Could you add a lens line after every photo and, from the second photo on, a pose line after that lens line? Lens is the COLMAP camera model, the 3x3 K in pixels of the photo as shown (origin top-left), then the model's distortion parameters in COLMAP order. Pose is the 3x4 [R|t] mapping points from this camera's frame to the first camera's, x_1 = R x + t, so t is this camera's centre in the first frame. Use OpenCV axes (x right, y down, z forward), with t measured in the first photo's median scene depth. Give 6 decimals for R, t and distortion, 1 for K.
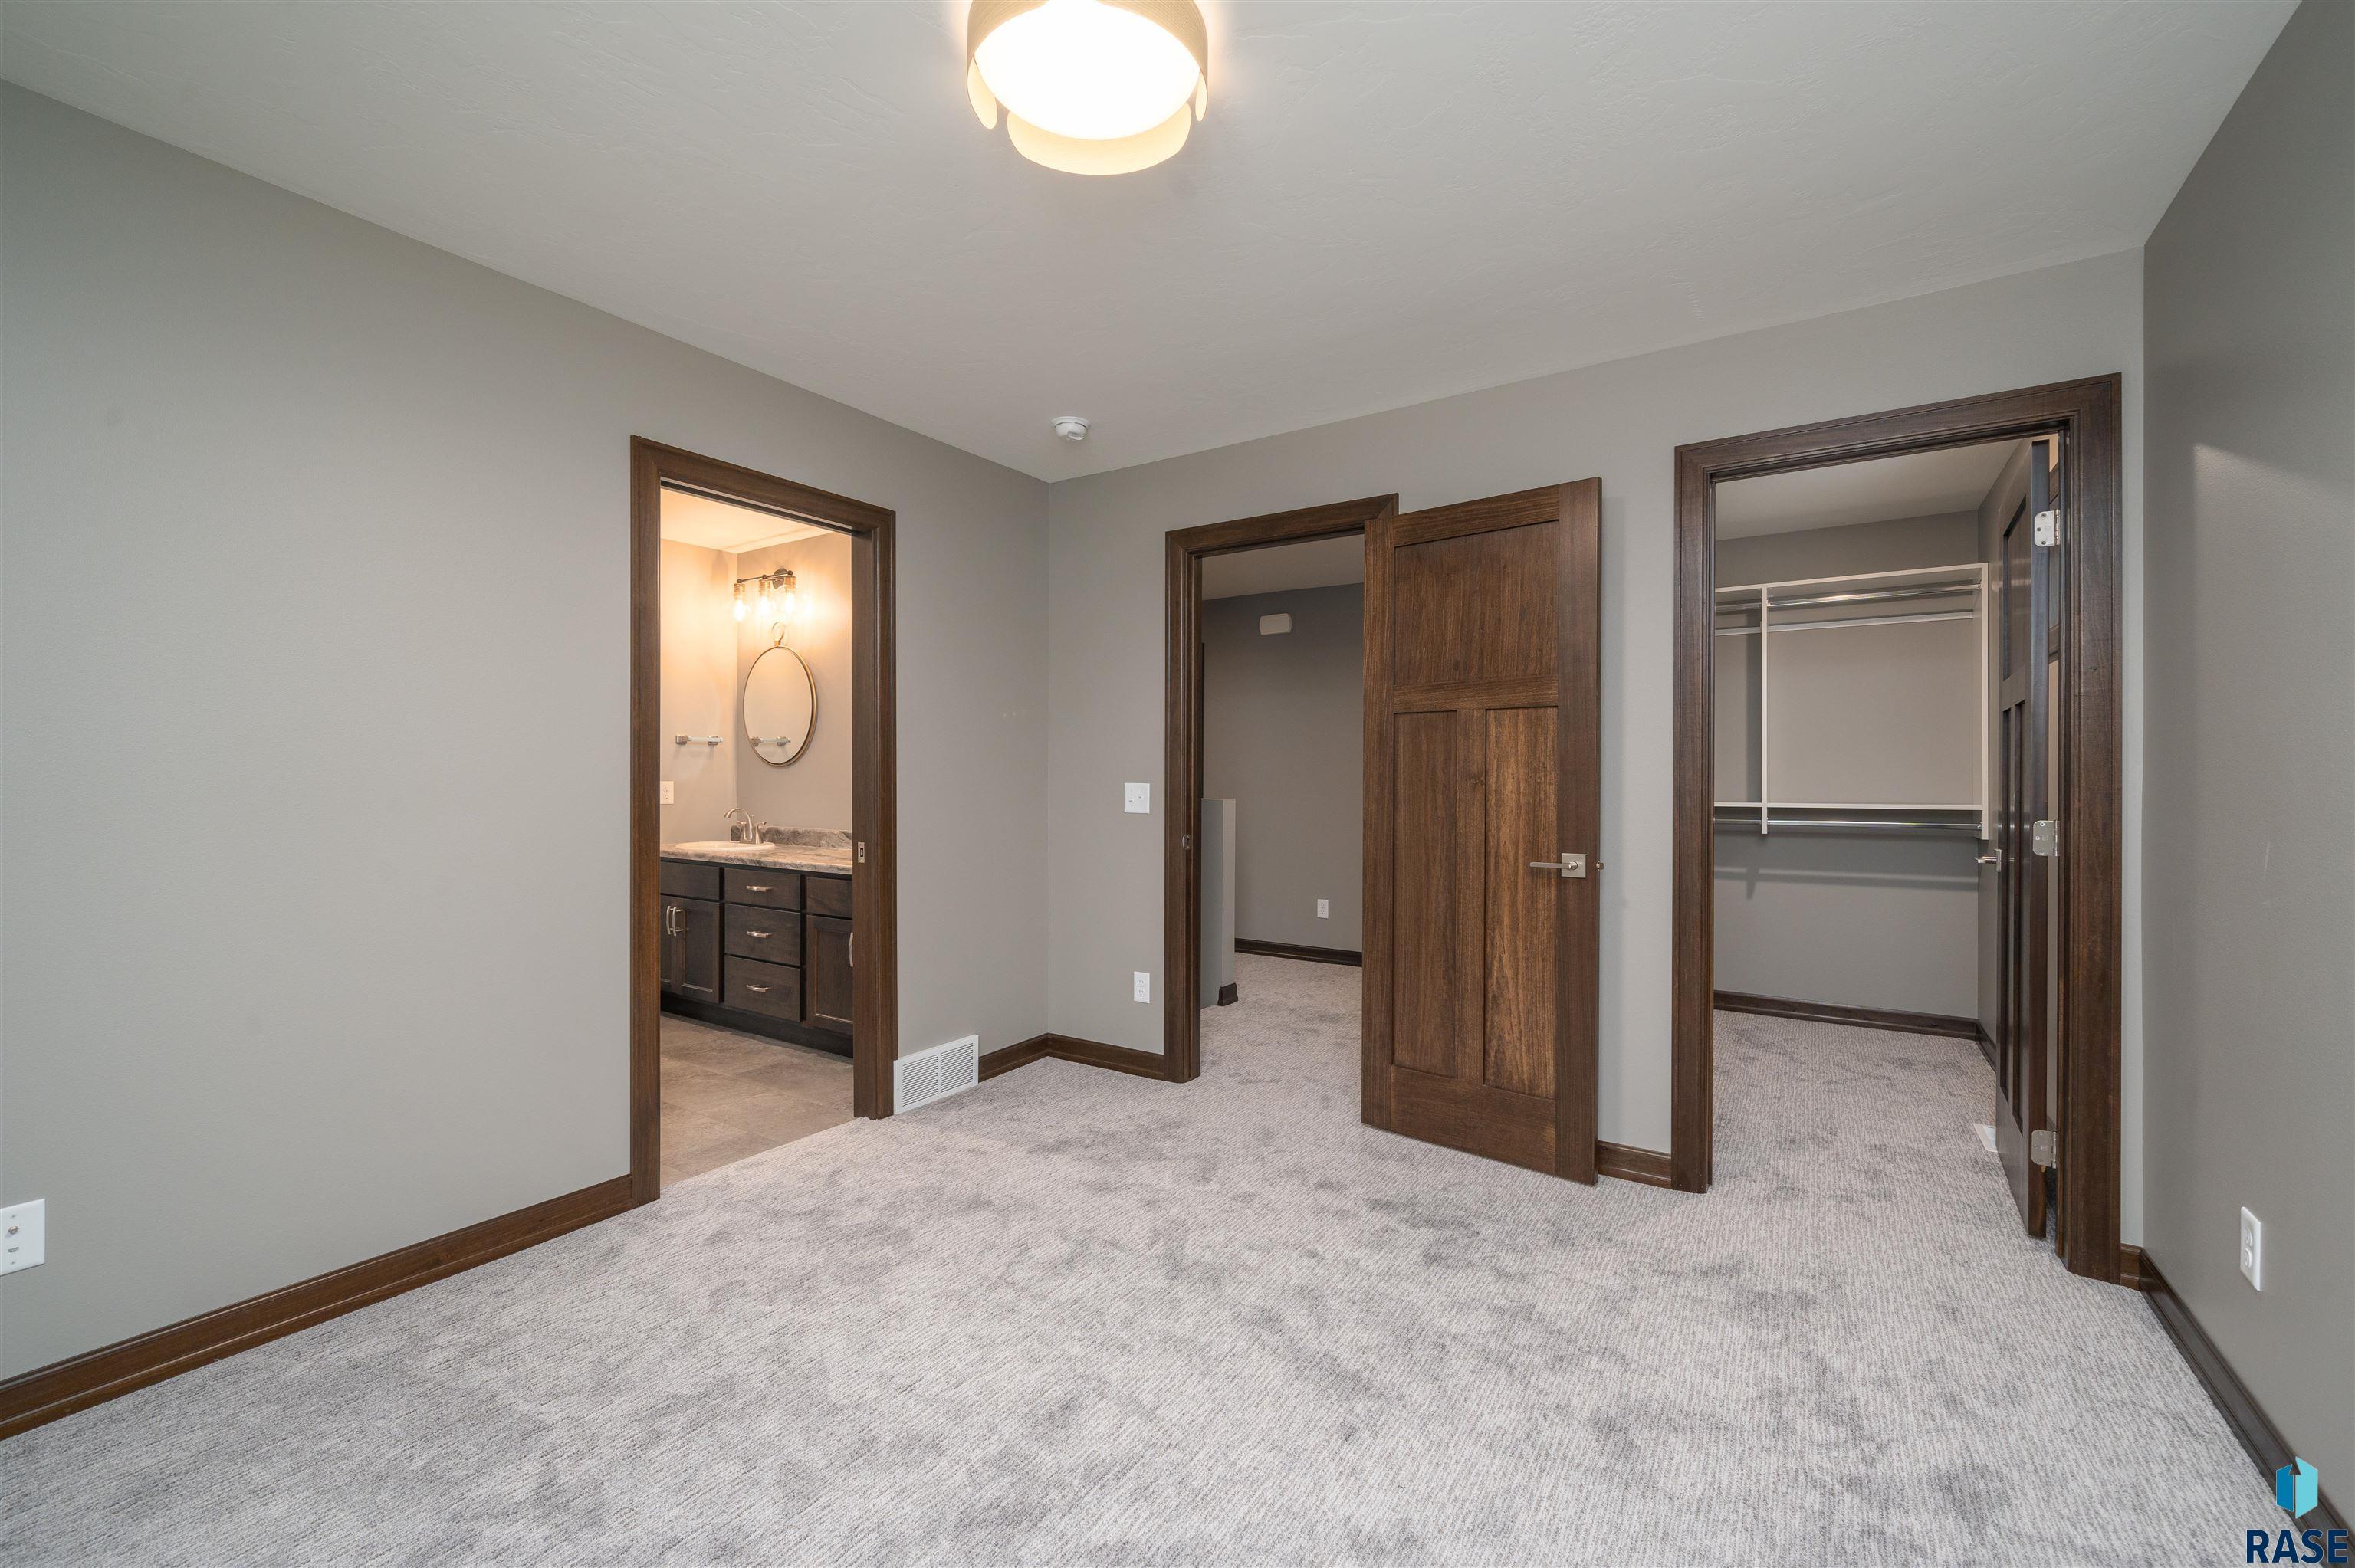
lens RADIAL K [[957.1, 0, 1171.9], [0, 957.1, 779.1], [0, 0, 1]] dist [-0.002546, -0.000118]
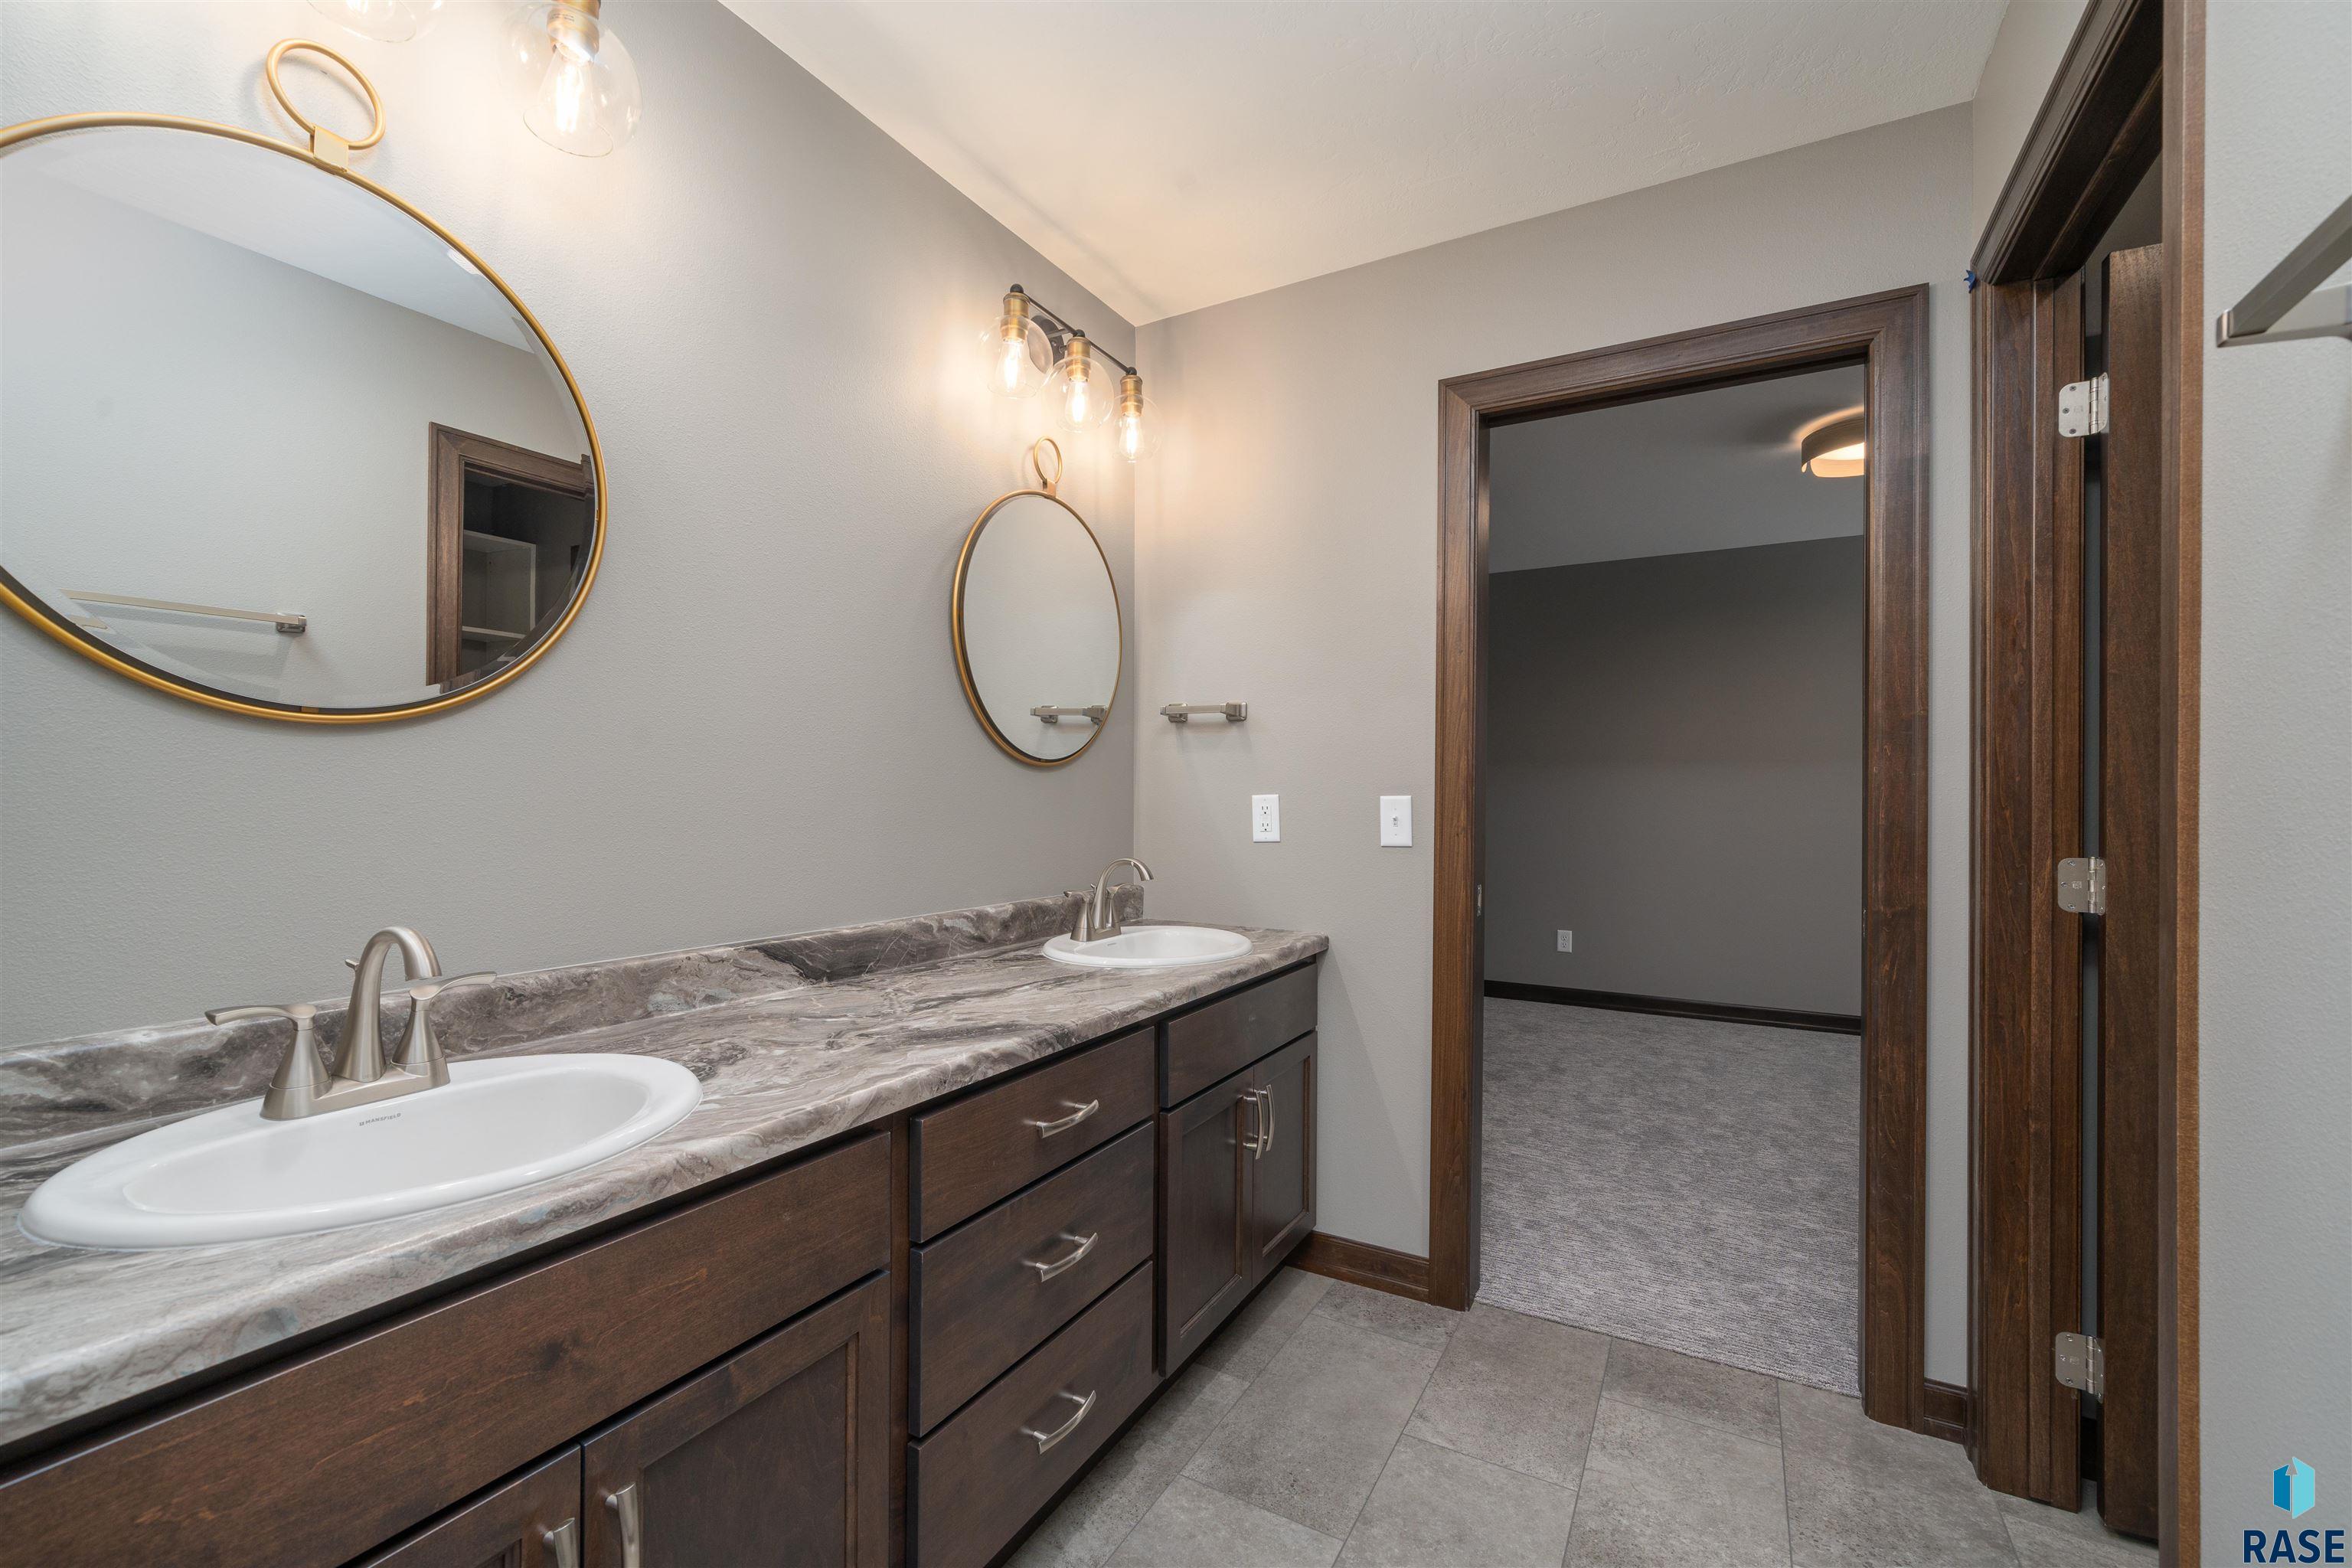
lens RADIAL K [[956.1, 0, 1172.0], [0, 956.1, 792.8], [0, 0, 1]] dist [-0.002546, -0.000118]
pose [[-0.065781, -0.002204, 0.997832, -0.791362], [-0.007967, 0.999967, 0.001684, 0.001495], [-0.997802, -0.007839, -0.065796, 1.022894]]
